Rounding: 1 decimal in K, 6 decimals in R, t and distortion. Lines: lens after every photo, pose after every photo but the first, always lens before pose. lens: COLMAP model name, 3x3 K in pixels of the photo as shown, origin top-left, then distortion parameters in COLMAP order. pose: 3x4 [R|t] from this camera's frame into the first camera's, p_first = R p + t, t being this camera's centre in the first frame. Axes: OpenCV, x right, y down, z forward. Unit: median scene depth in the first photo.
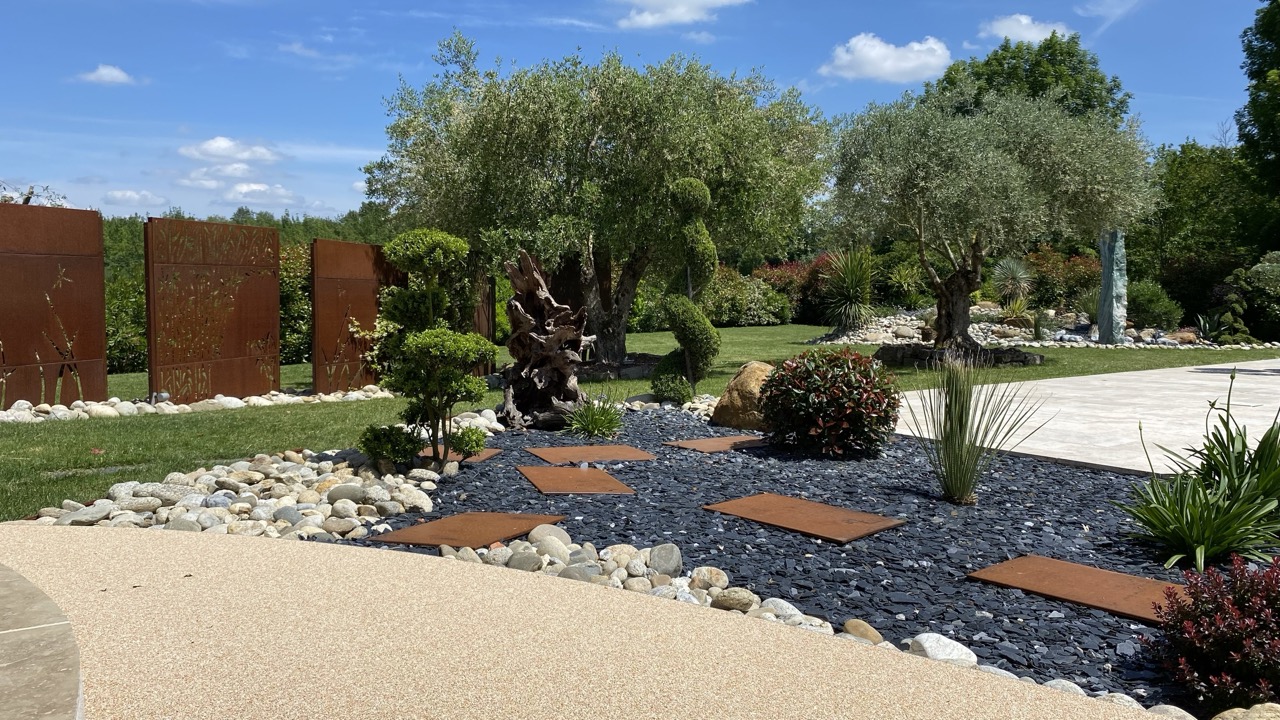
lens RADIAL K [[958.4, 0, 646.0], [0, 958.4, 356.1], [0, 0, 1]] dist [0.080620, -0.141559]
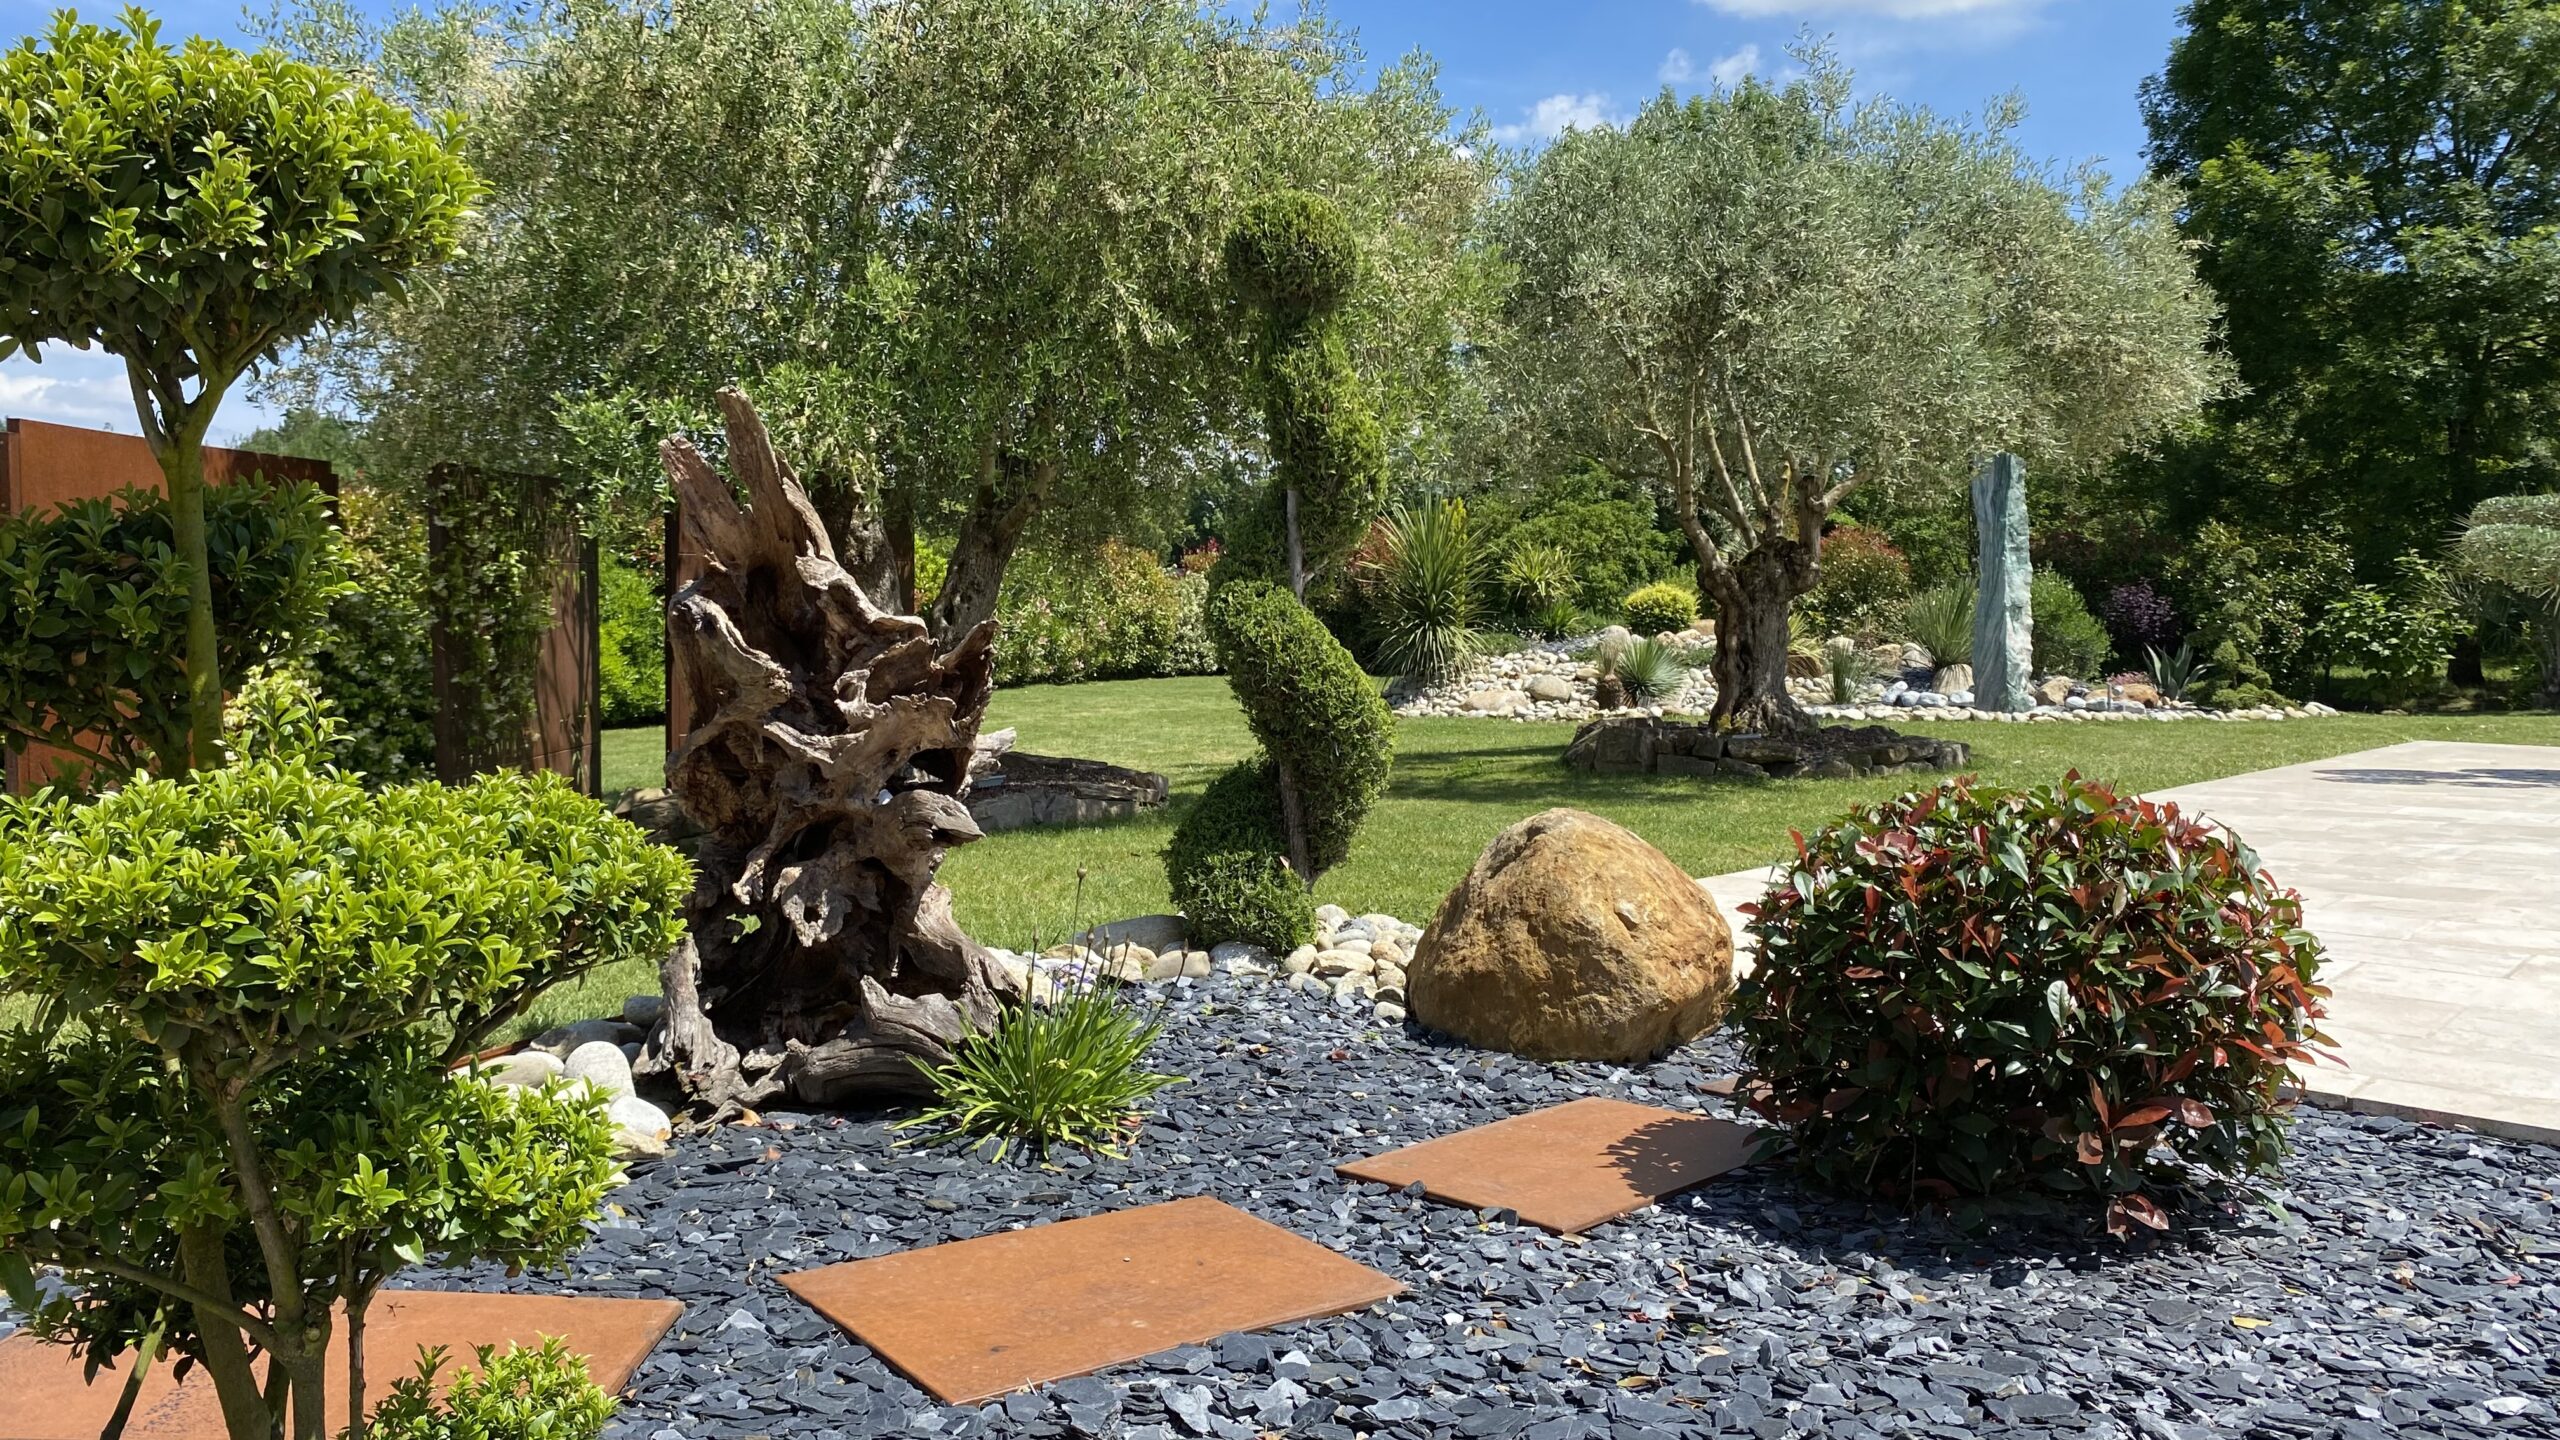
lens RADIAL K [[1919.3, 0, 1287.0], [0, 1919.3, 722.5], [0, 0, 1]] dist [0.059211, -0.094180]
pose [[0.981834, -0.012791, 0.189309, -0.060197], [0.014001, 0.999889, -0.005054, -0.014902], [-0.189223, 0.007612, 0.981905, 0.347817]]
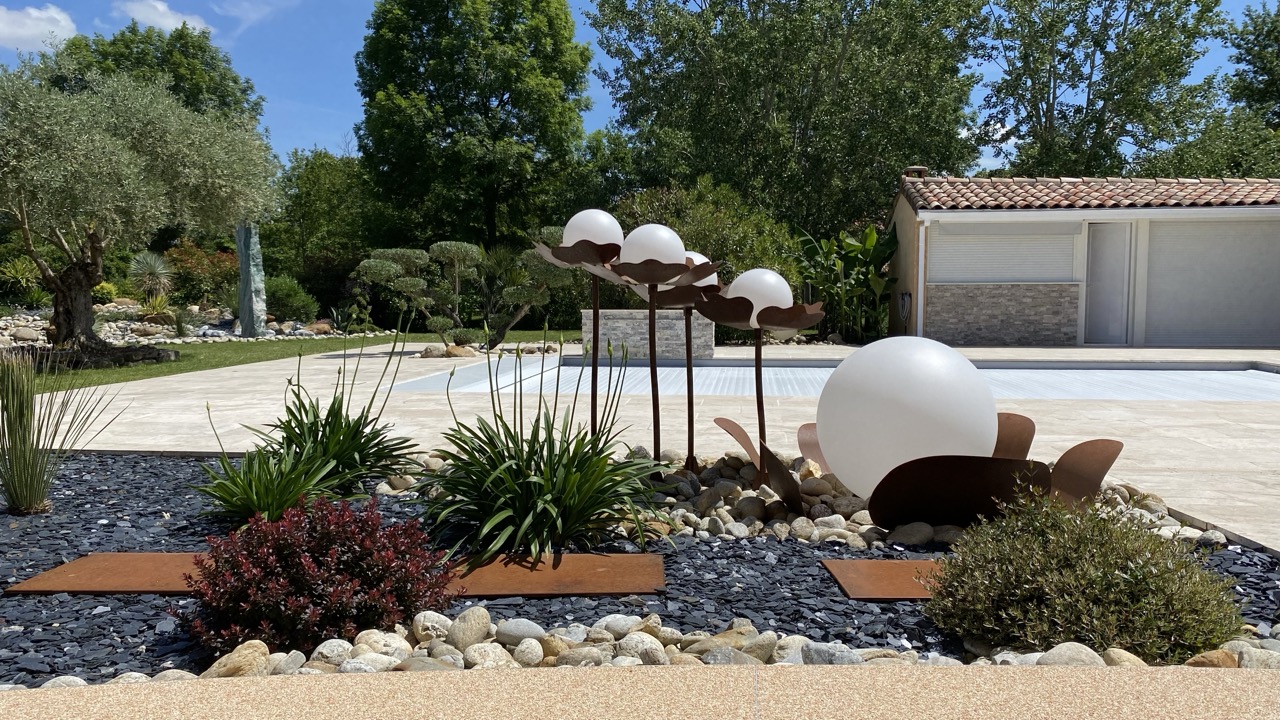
lens RADIAL K [[959.6, 0, 643.5], [0, 959.6, 361.2], [0, 0, 1]] dist [0.059211, -0.094180]
pose [[0.684587, -0.062123, 0.726279, 0.035095], [0.056567, 0.997885, 0.032035, 0.007282], [-0.726733, 0.019152, 0.686653, -0.013223]]
